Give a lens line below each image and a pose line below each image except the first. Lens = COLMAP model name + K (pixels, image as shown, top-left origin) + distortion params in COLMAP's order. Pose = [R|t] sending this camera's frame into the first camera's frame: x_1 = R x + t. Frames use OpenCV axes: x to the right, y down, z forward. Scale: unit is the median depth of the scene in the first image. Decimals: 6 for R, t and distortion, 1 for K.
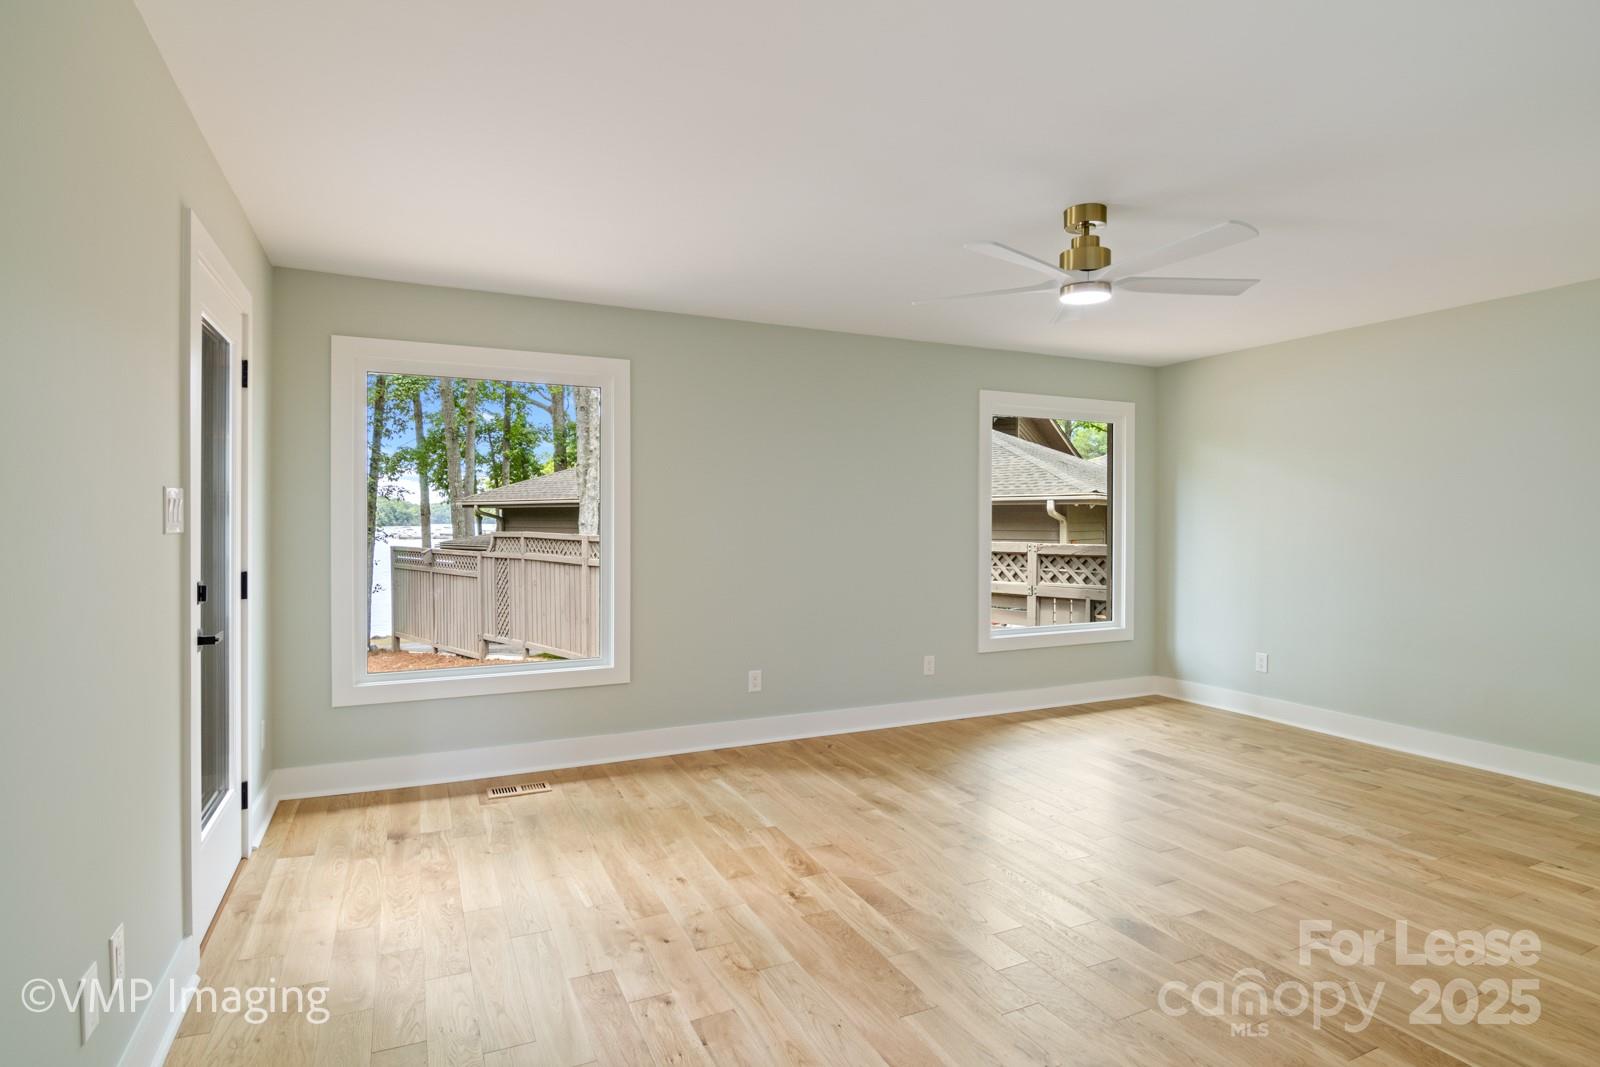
lens RADIAL K [[823.5, 0, 803.4], [0, 823.5, 510.2], [0, 0, 1]] dist [-0.012490, -0.000304]
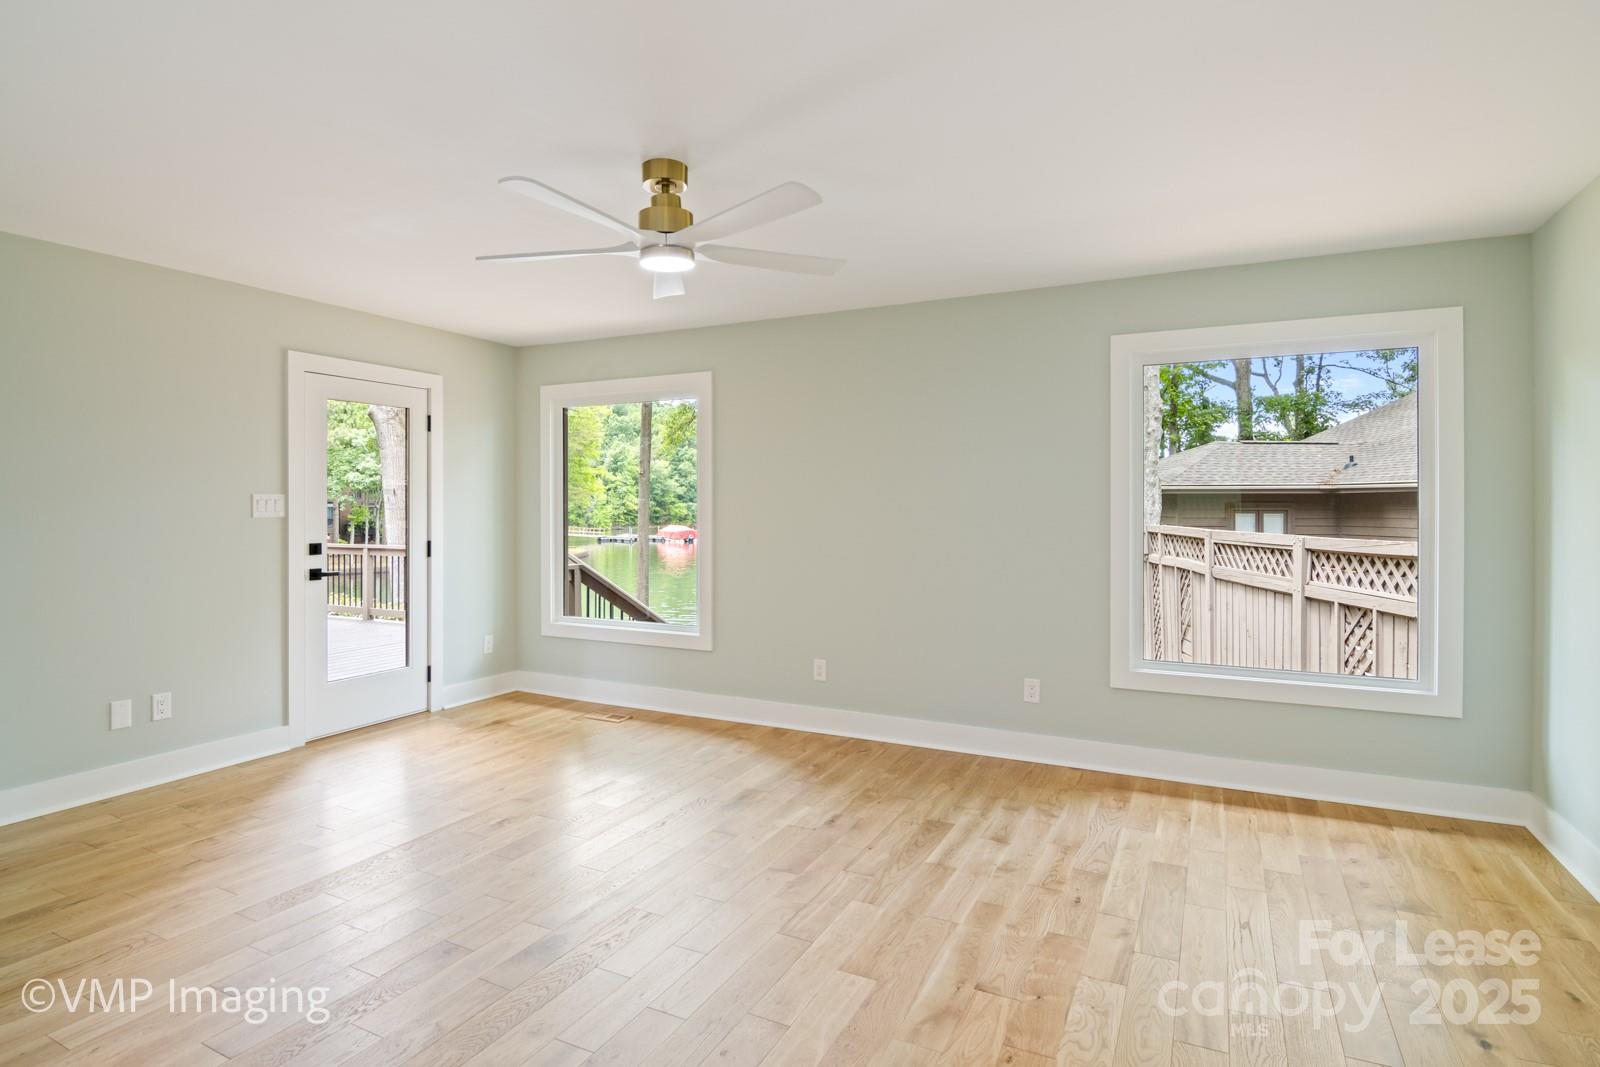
lens RADIAL K [[838.4, 0, 791.1], [0, 838.4, 485.2], [0, 0, 1]] dist [-0.004415, -0.001185]
pose [[0.605288, -0.023119, -0.795671, 0.804795], [0.010701, 0.999724, -0.020907, 0.004229], [0.795935, 0.004140, 0.605368, 0.385632]]
